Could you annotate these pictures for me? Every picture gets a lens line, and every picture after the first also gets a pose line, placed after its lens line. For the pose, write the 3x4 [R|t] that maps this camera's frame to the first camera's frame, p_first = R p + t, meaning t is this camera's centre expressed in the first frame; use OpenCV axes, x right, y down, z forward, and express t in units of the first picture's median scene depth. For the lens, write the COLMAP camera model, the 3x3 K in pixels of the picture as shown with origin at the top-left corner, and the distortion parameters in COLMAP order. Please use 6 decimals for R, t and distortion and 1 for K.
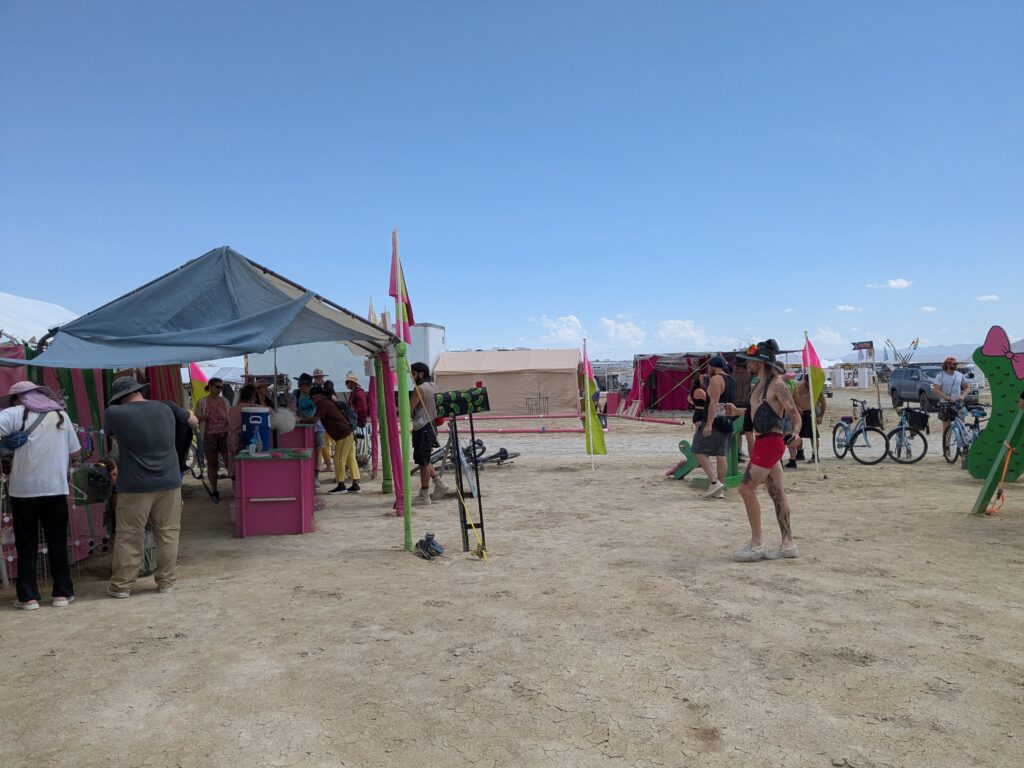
lens RADIAL K [[810.6, 0, 513.6], [0, 810.6, 390.4], [0, 0, 1]] dist [0.060749, -0.092198]
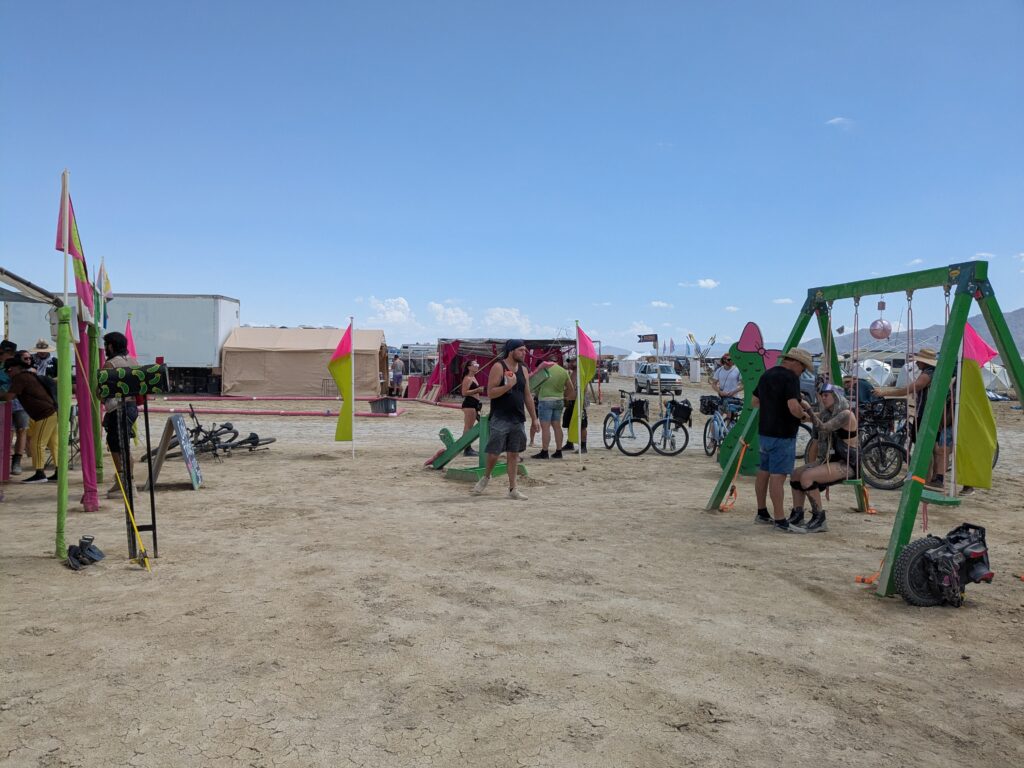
lens RADIAL K [[810.6, 0, 488.0], [0, 810.6, 383.7], [0, 0, 1]] dist [0.060749, -0.092198]
pose [[0.982509, 0.031079, 0.183604, 0.141541], [-0.033451, 0.999392, 0.009839, -0.003002], [-0.183187, -0.015809, 0.982951, 0.101773]]
